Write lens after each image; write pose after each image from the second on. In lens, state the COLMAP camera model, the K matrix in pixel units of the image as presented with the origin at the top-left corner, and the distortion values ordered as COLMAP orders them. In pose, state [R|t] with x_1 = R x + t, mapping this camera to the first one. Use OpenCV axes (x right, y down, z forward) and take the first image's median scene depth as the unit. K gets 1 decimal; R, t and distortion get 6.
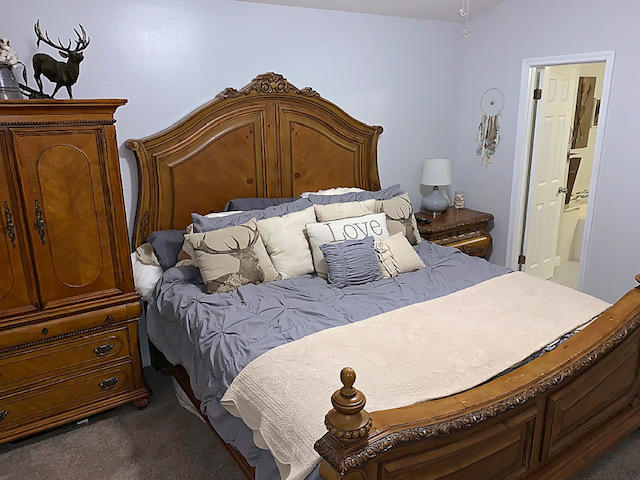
lens RADIAL K [[487.7, 0, 318.0], [0, 487.7, 233.4], [0, 0, 1]] dist [0.045911, -0.055902]
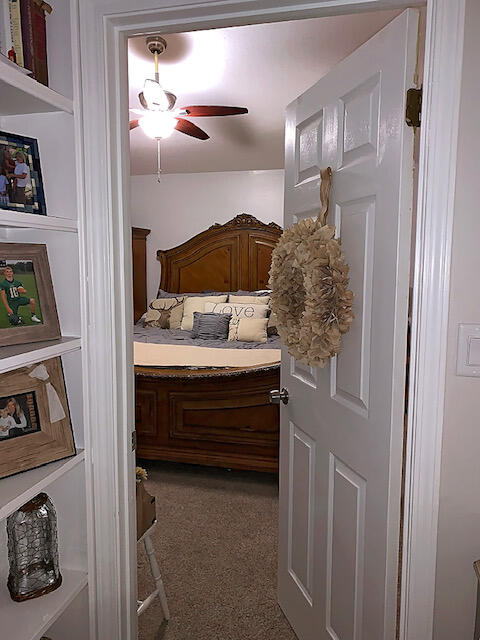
lens RADIAL K [[487.7, 0, 237.6], [0, 487.7, 318.3], [0, 0, 1]] dist [0.045911, -0.055902]
pose [[0.660664, 0.106107, -0.743145, 1.071018], [-0.217510, 0.974551, -0.054222, 0.083734], [0.718480, 0.197464, 0.666929, 0.021111]]
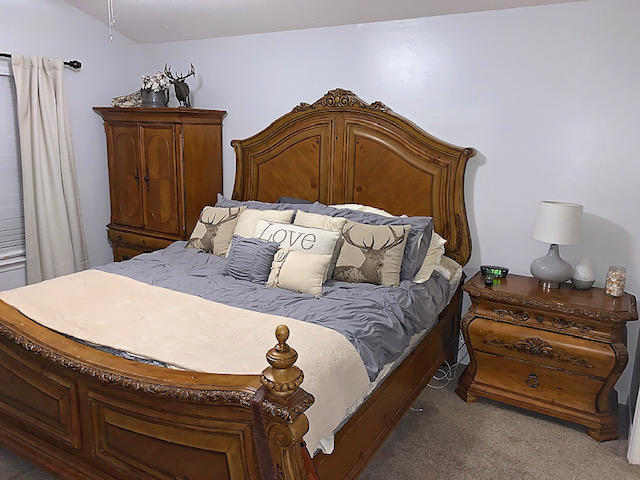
lens RADIAL K [[487.7, 0, 318.0], [0, 487.7, 233.4], [0, 0, 1]] dist [0.045911, -0.055902]
pose [[0.435962, 0.205306, -0.876234, 0.883115], [-0.268355, 0.958995, 0.091180, -0.109746], [0.859024, 0.195391, 0.473180, 0.517010]]
